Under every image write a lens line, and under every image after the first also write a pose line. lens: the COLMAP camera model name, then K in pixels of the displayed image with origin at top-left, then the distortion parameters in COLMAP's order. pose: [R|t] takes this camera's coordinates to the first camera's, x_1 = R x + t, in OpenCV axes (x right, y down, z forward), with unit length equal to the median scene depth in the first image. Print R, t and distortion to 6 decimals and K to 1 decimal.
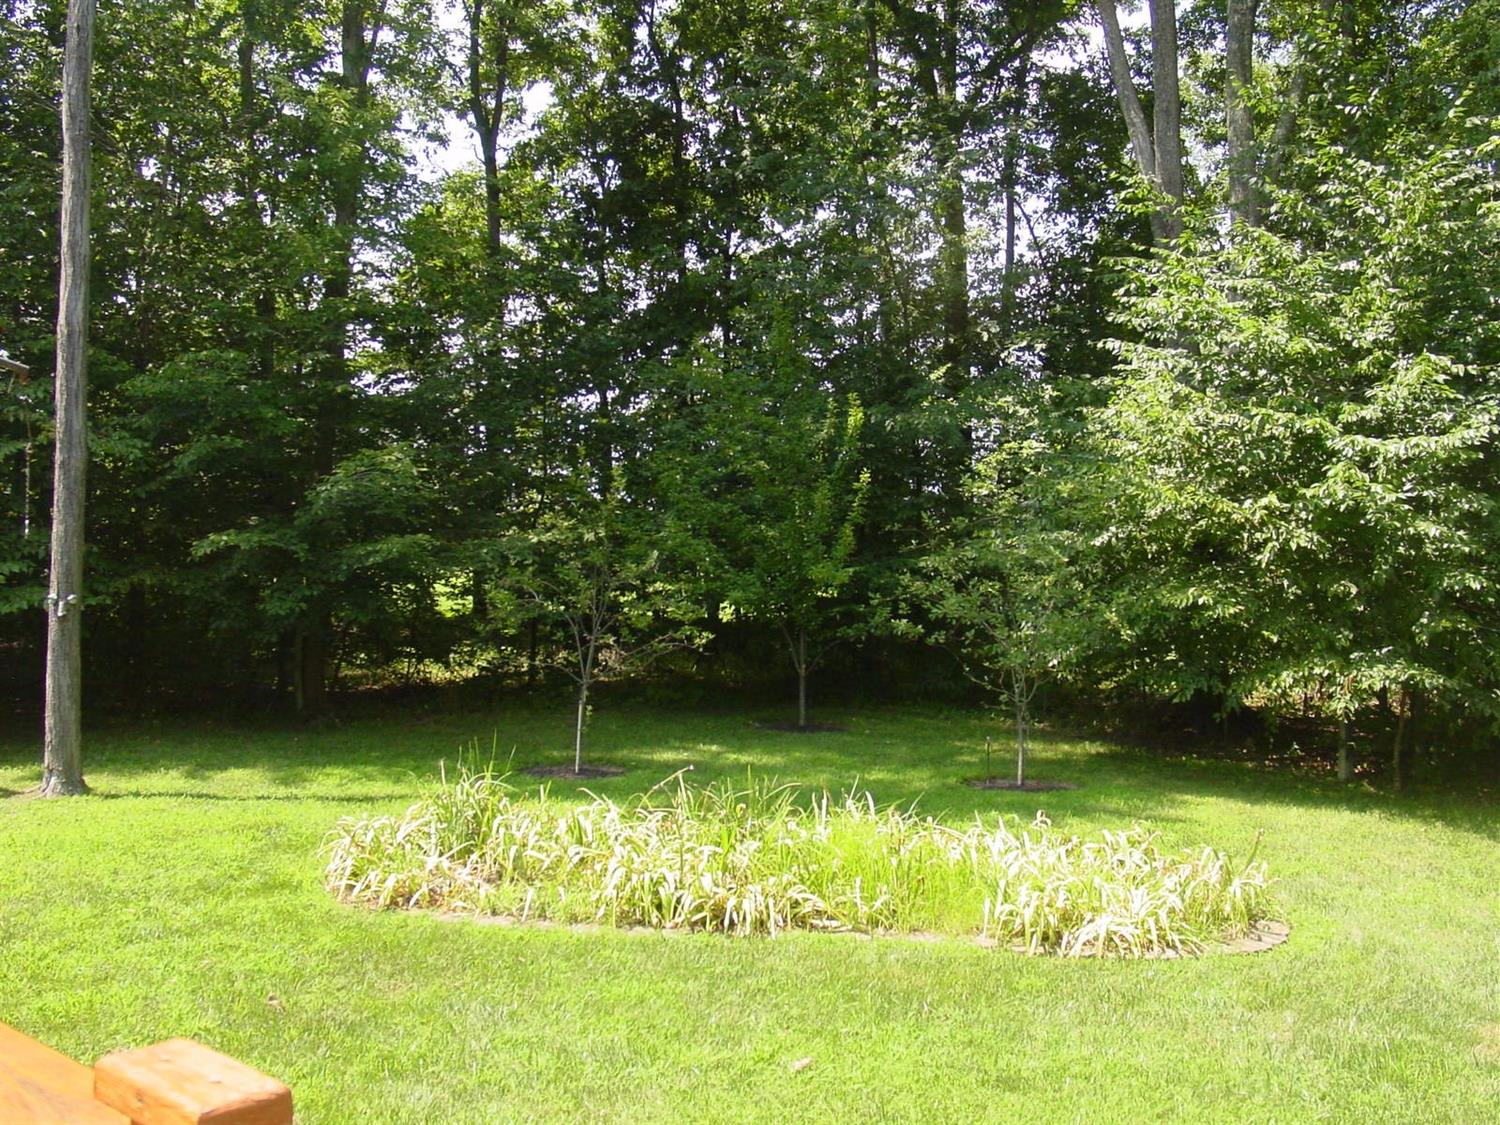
lens RADIAL K [[1529.3, 0, 758.5], [0, 1529.3, 554.2], [0, 0, 1]] dist [-0.184388, 0.325843]
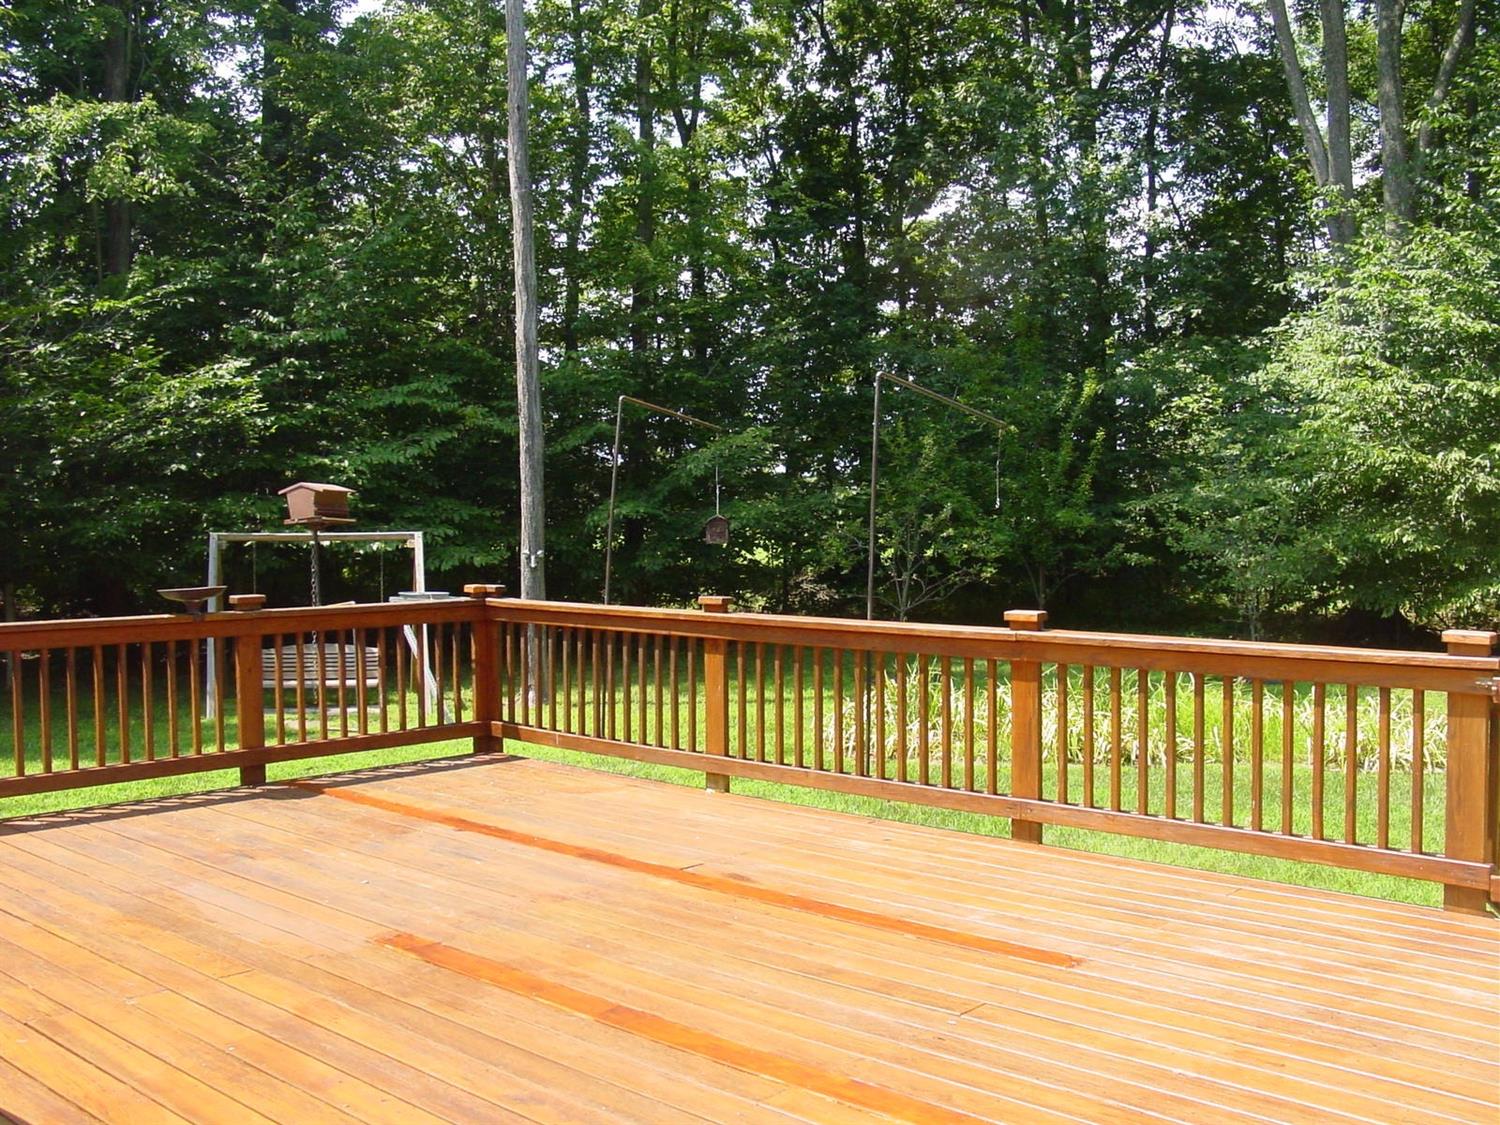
lens RADIAL K [[1529.3, 0, 758.5], [0, 1529.3, 554.2], [0, 0, 1]] dist [-0.184388, 0.325843]
pose [[0.998818, -0.025544, -0.041350, -0.154657], [0.027101, 0.998928, 0.037541, -0.010098], [0.040346, -0.038617, 0.998439, -0.219227]]
